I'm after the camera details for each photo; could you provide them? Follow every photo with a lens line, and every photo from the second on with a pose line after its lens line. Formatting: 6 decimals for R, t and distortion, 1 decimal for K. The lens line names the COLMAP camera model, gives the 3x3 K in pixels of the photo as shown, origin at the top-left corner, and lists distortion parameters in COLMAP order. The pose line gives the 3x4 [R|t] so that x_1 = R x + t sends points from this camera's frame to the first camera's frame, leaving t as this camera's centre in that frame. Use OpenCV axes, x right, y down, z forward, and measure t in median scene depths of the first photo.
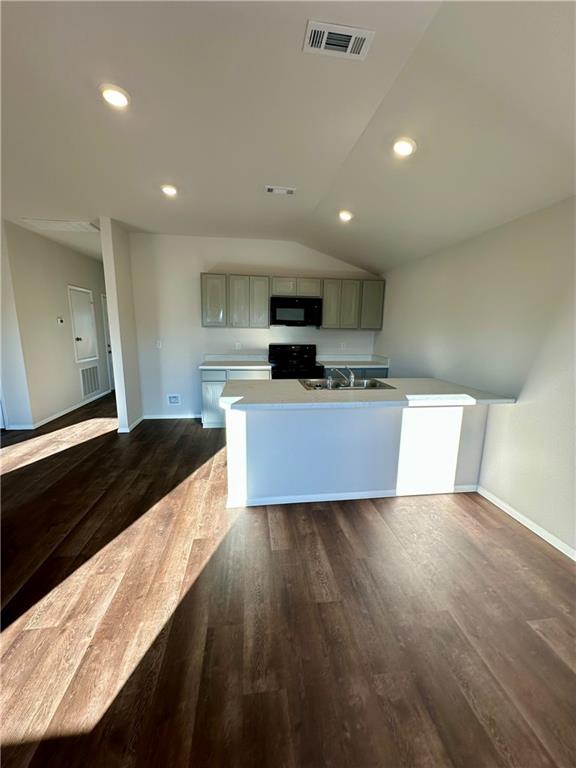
lens RADIAL K [[306.0, 0, 288.4], [0, 306.0, 384.8], [0, 0, 1]] dist [-0.000332, -0.000342]
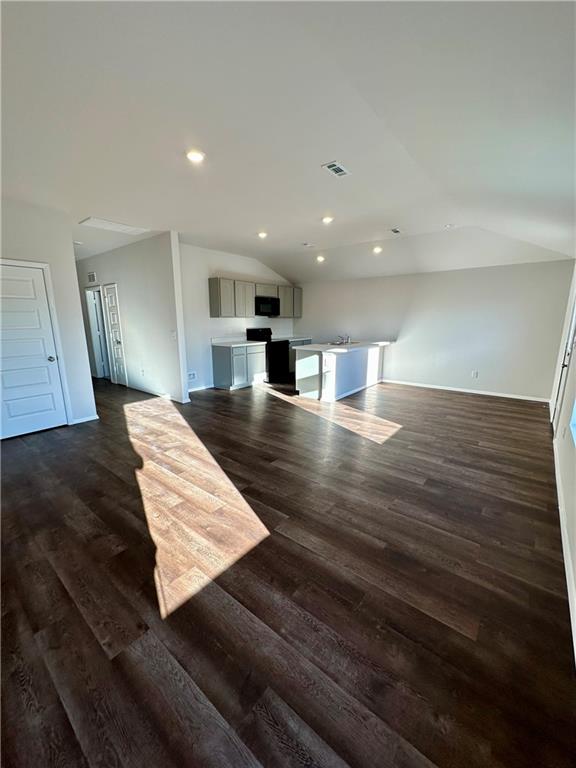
lens RADIAL K [[306.0, 0, 285.7], [0, 306.0, 388.7], [0, 0, 1]] dist [-0.000332, -0.000342]
pose [[0.724411, -0.170380, 0.667981, -1.588975], [0.138418, 0.985192, 0.101178, 0.042219], [-0.675329, 0.019166, 0.737268, -0.306021]]
